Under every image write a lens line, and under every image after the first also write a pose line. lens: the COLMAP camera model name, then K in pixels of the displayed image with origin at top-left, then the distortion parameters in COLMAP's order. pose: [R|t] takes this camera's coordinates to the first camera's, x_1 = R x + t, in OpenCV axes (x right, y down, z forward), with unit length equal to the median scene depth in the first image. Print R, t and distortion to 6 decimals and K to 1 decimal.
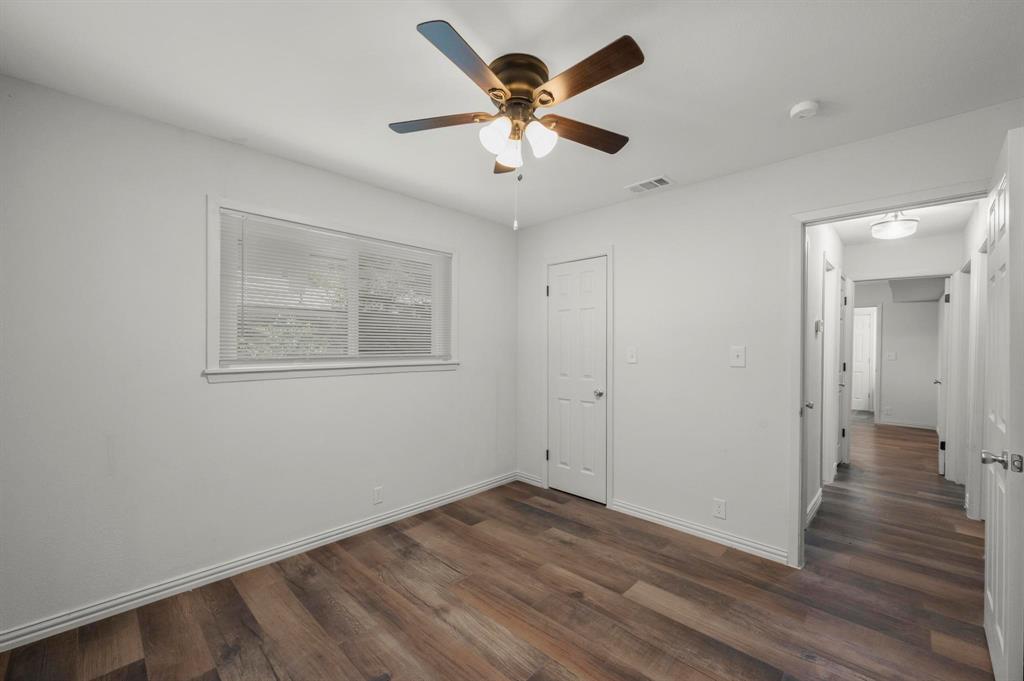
lens RADIAL K [[413.8, 0, 508.5], [0, 413.8, 348.8], [0, 0, 1]] dist [0.007586, -0.000254]
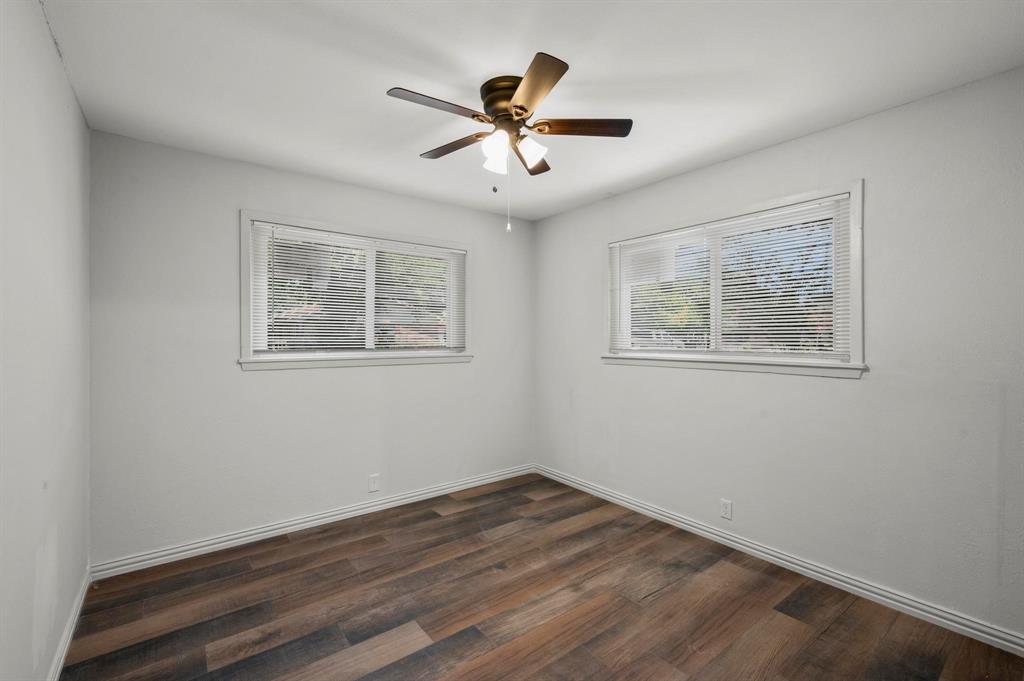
lens RADIAL K [[446.5, 0, 518.1], [0, 446.5, 338.6], [0, 0, 1]] dist [-0.000267, 0.000209]
pose [[-0.135757, 0.001108, -0.990742, 0.822833], [-0.008515, 0.999961, 0.002286, -0.007767], [0.990706, 0.008747, -0.135743, 0.831935]]
